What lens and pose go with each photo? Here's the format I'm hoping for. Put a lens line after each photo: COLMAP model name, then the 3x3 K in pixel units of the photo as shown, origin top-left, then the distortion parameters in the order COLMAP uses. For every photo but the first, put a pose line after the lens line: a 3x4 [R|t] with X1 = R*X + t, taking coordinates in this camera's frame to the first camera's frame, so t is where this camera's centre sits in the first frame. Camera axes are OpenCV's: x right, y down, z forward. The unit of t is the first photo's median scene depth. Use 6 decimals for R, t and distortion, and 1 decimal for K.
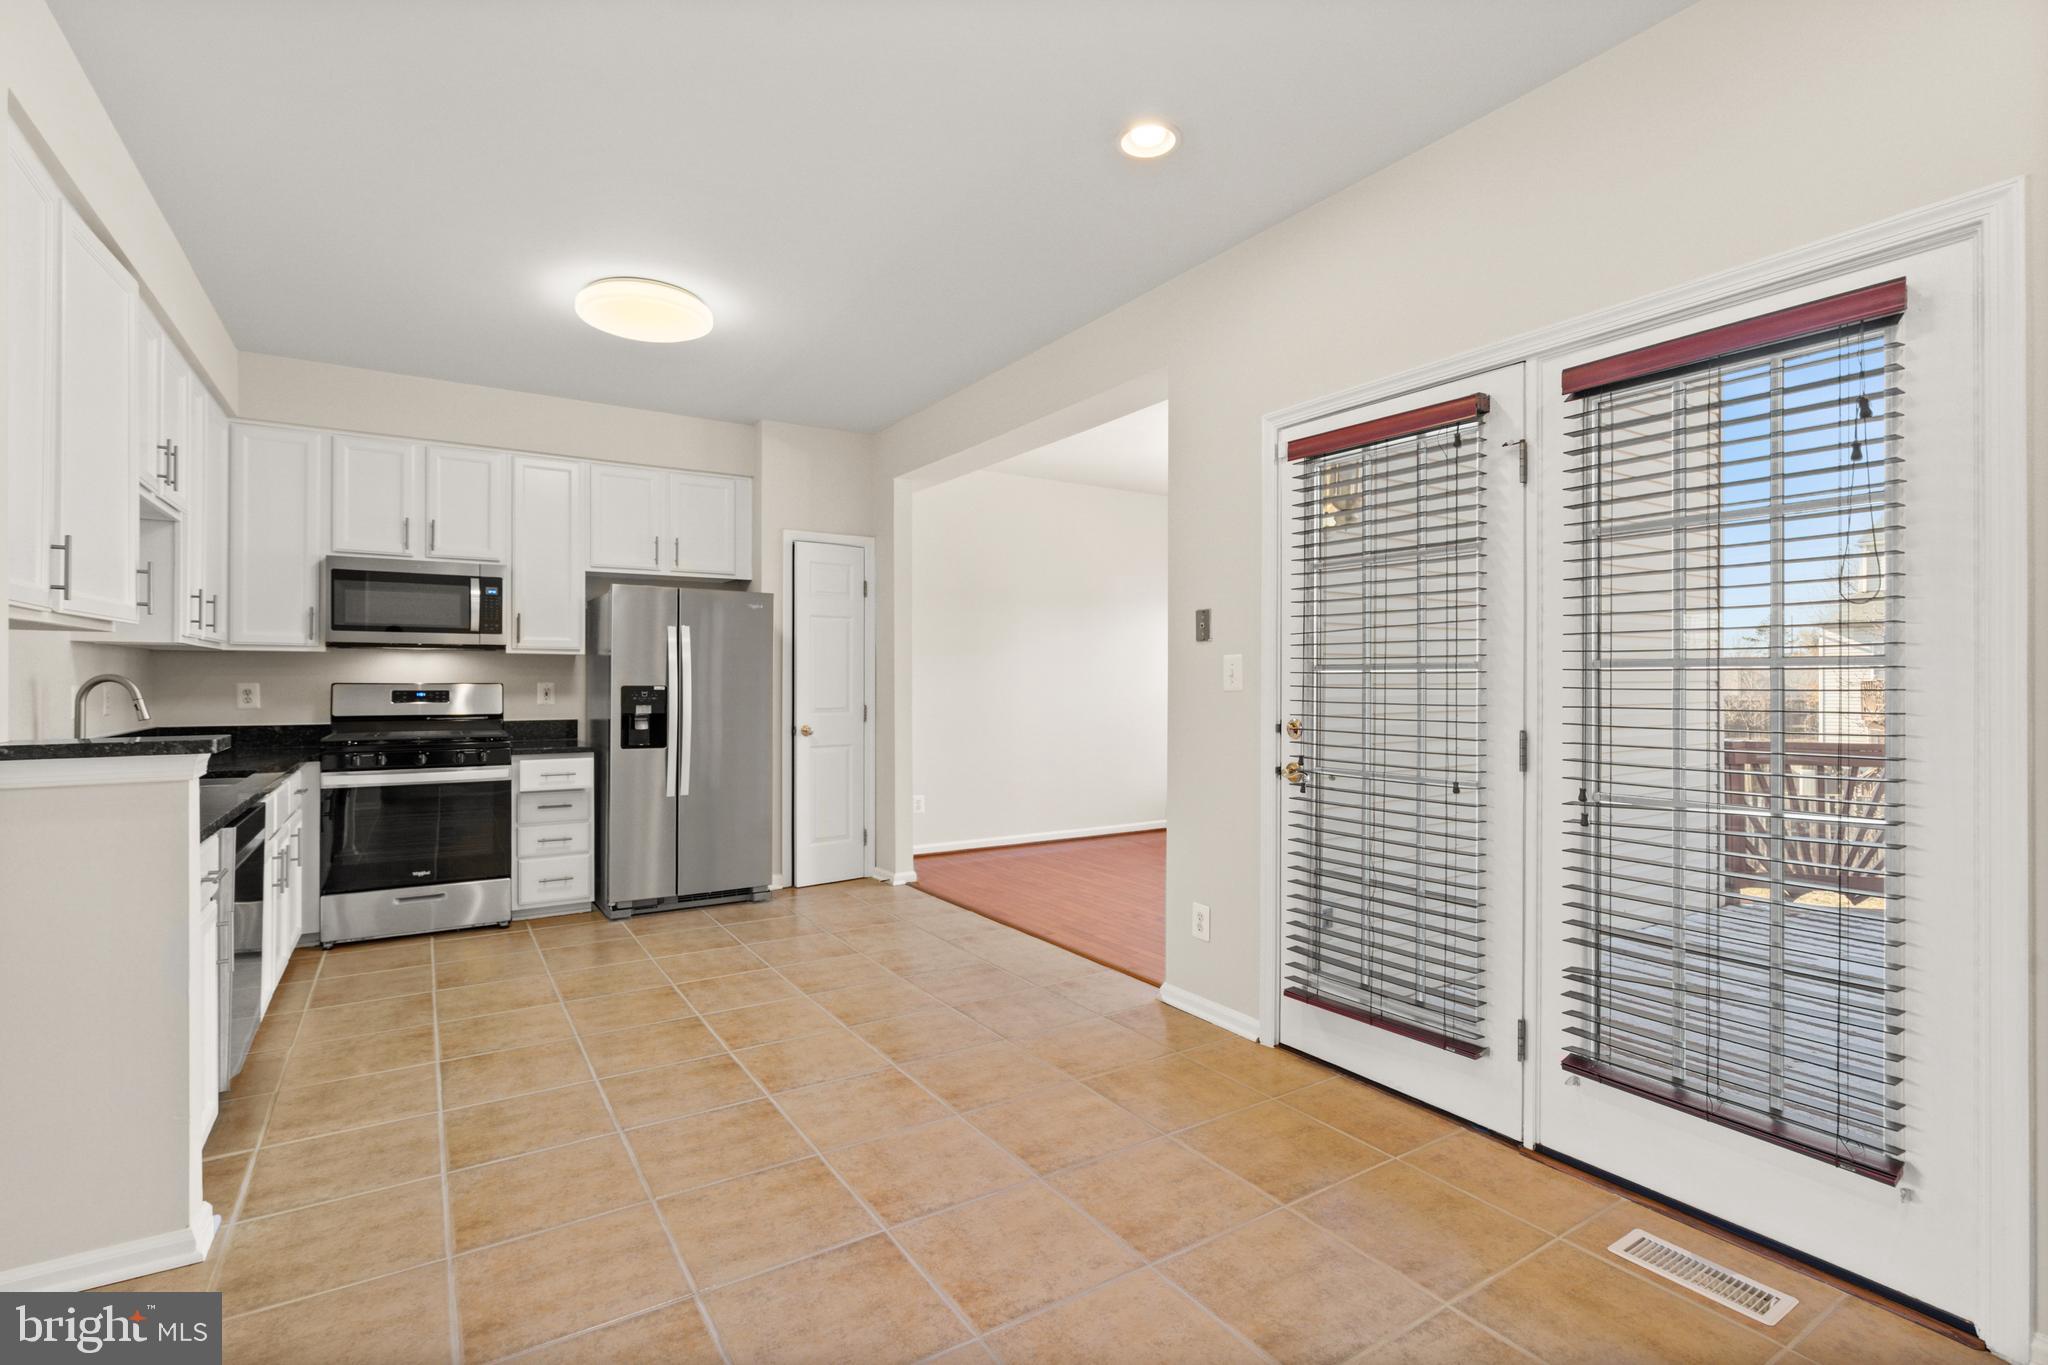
lens RADIAL K [[946.3, 0, 1023.1], [0, 946.3, 678.3], [0, 0, 1]] dist [-0.002184, 0.000476]
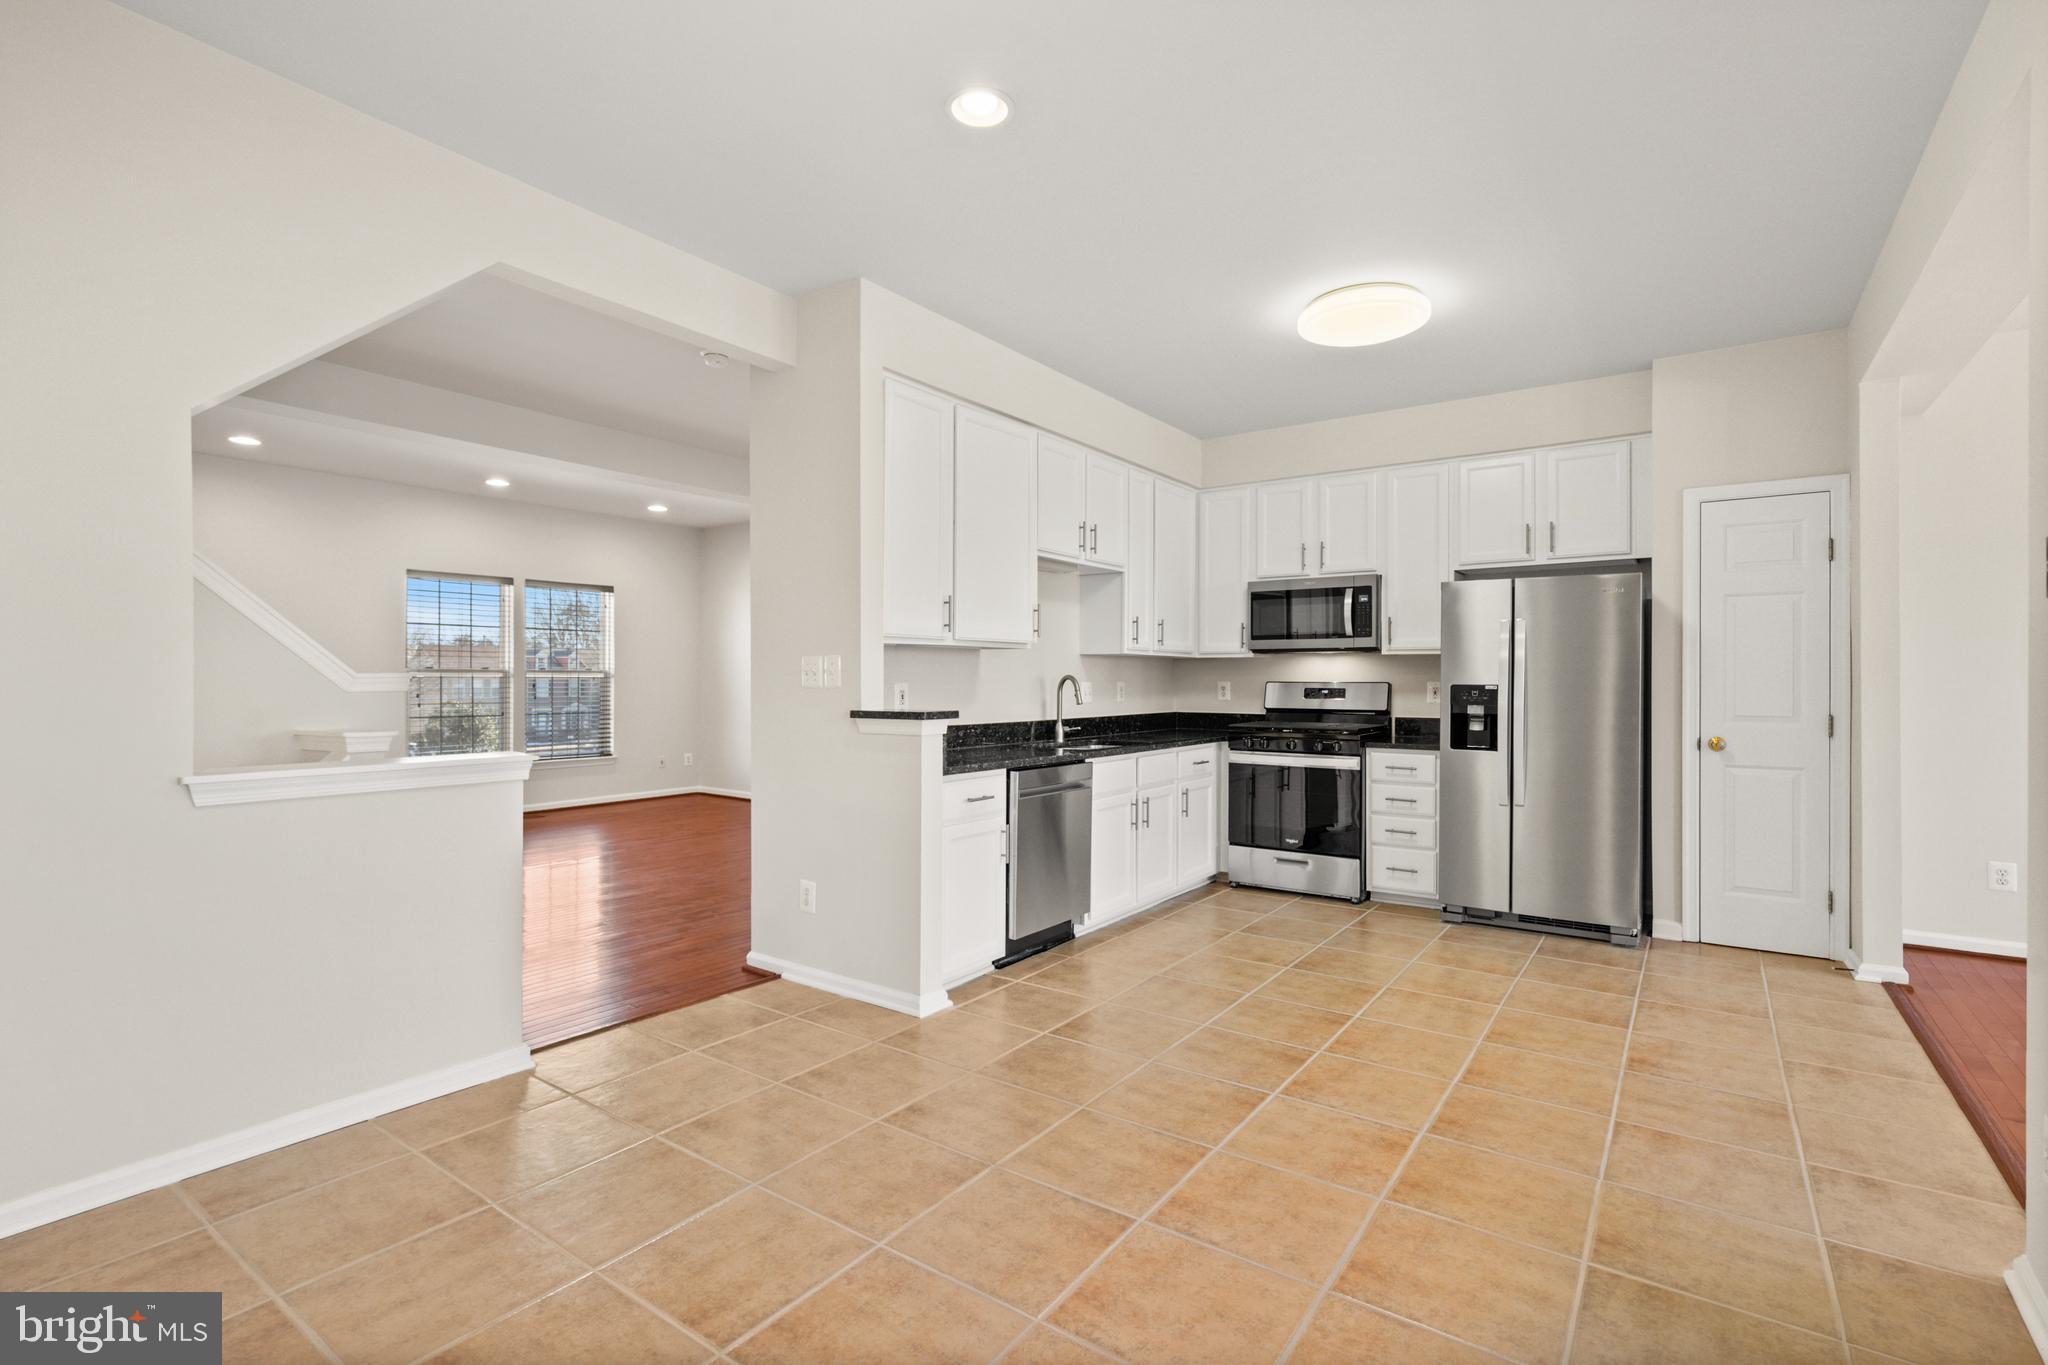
lens RADIAL K [[952.0, 0, 1024.0], [0, 952.0, 682.5], [0, 0, 1]] dist [0.003086, 0.000569]
pose [[0.371475, 0.001290, -0.928442, 0.381150], [-0.000117, 0.999999, 0.001343, 0.005237], [0.928443, -0.000391, 0.371475, 0.259081]]
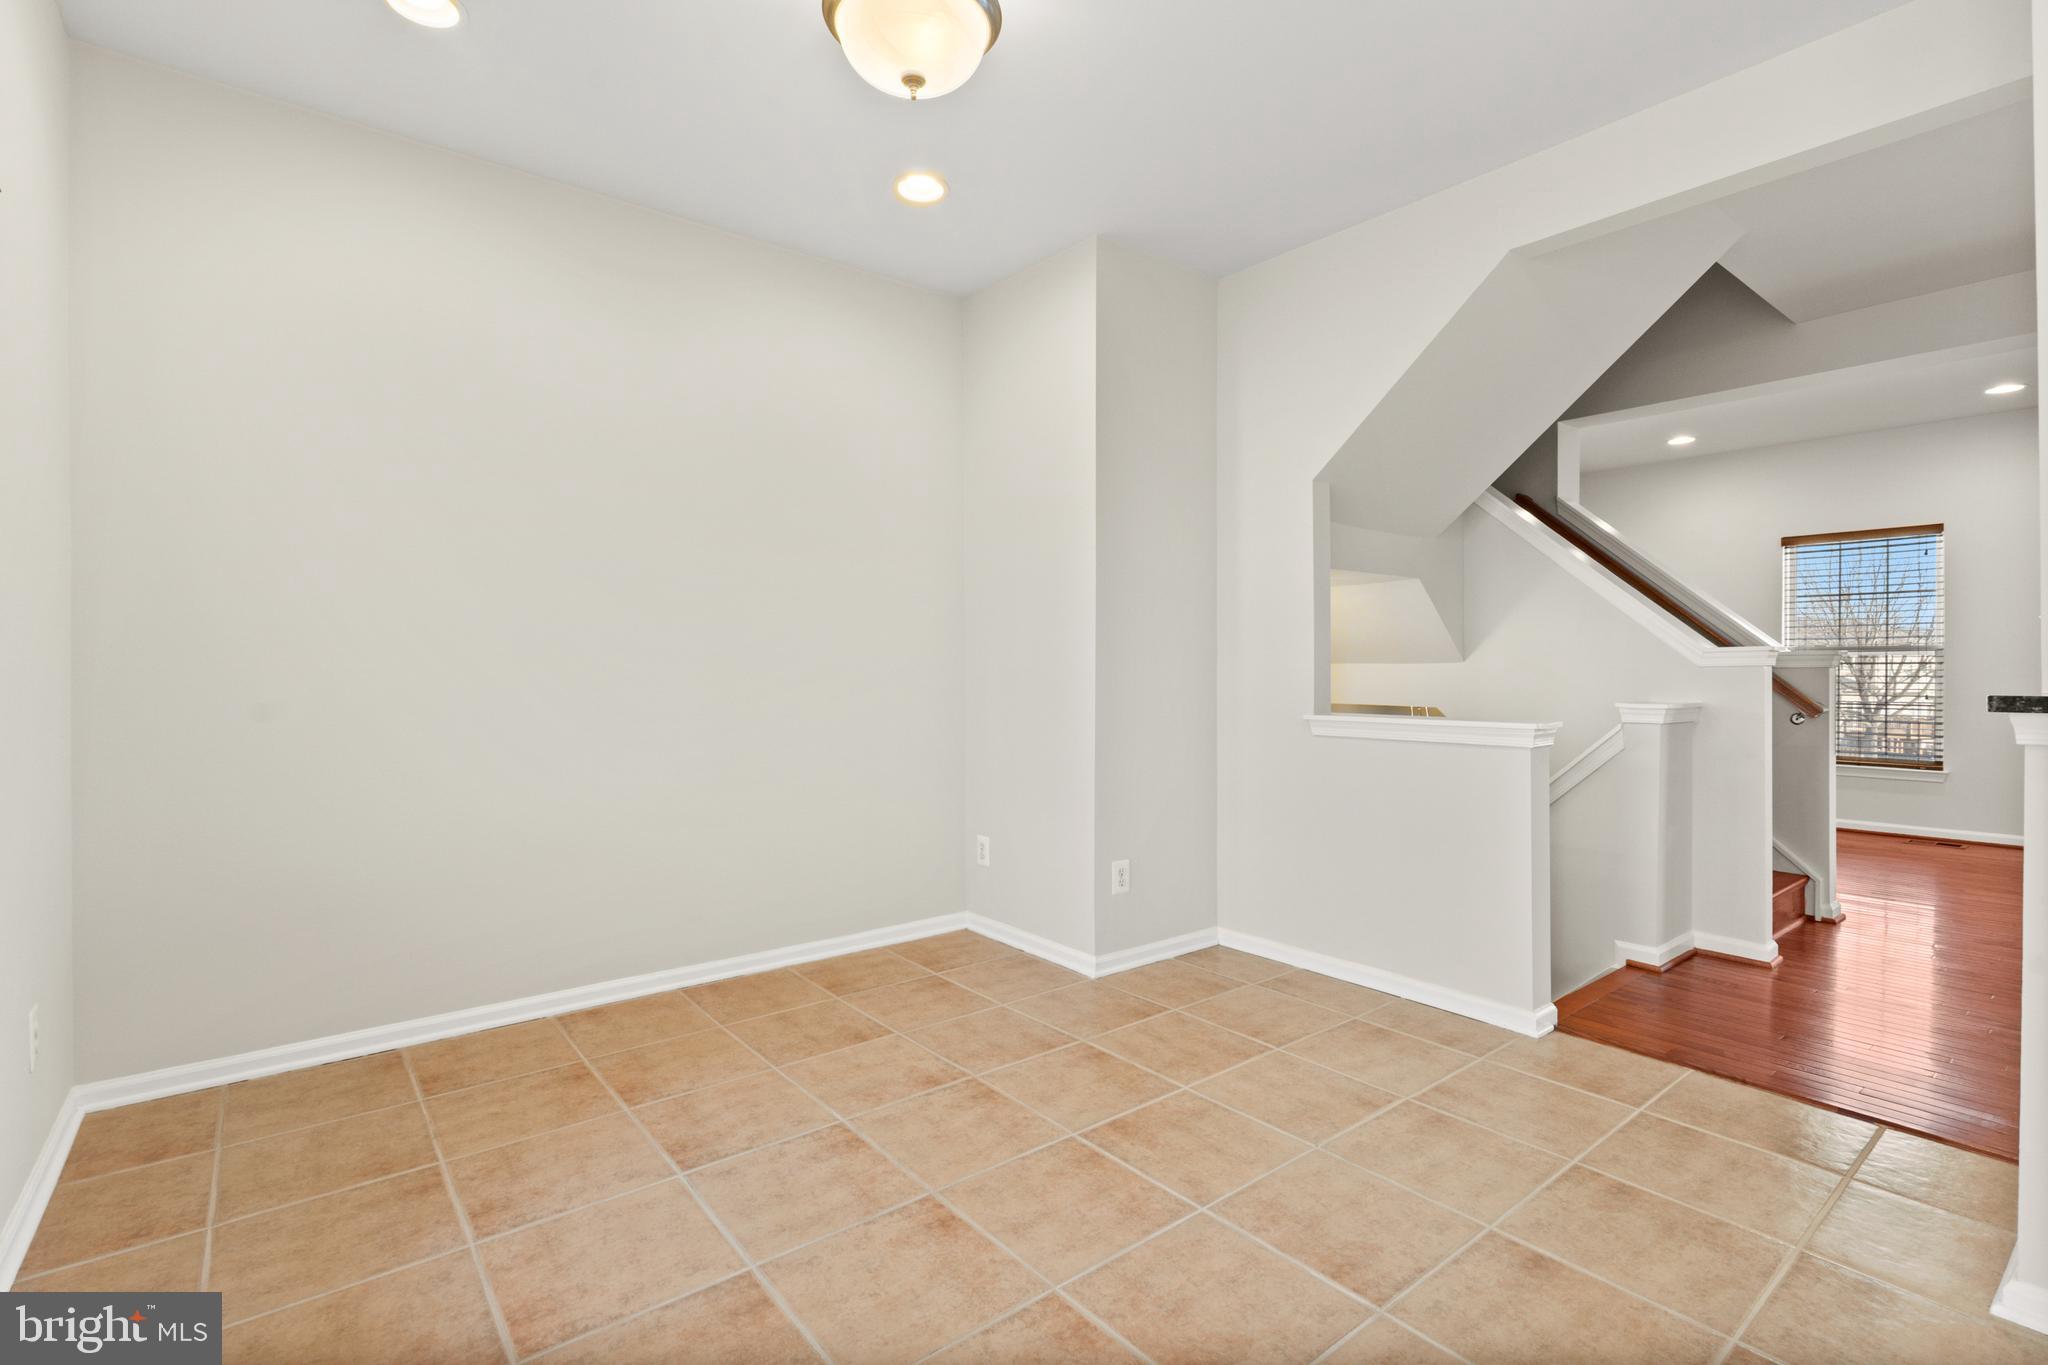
lens RADIAL K [[941.9, 0, 1024.4], [0, 941.9, 676.2], [0, 0, 1]] dist [-0.002543, 0.000377]
pose [[-0.994541, -0.002957, -0.104304, 0.038315], [-0.003143, 0.999994, 0.001616, 0.023142], [0.104299, 0.001935, -0.994544, 0.841741]]
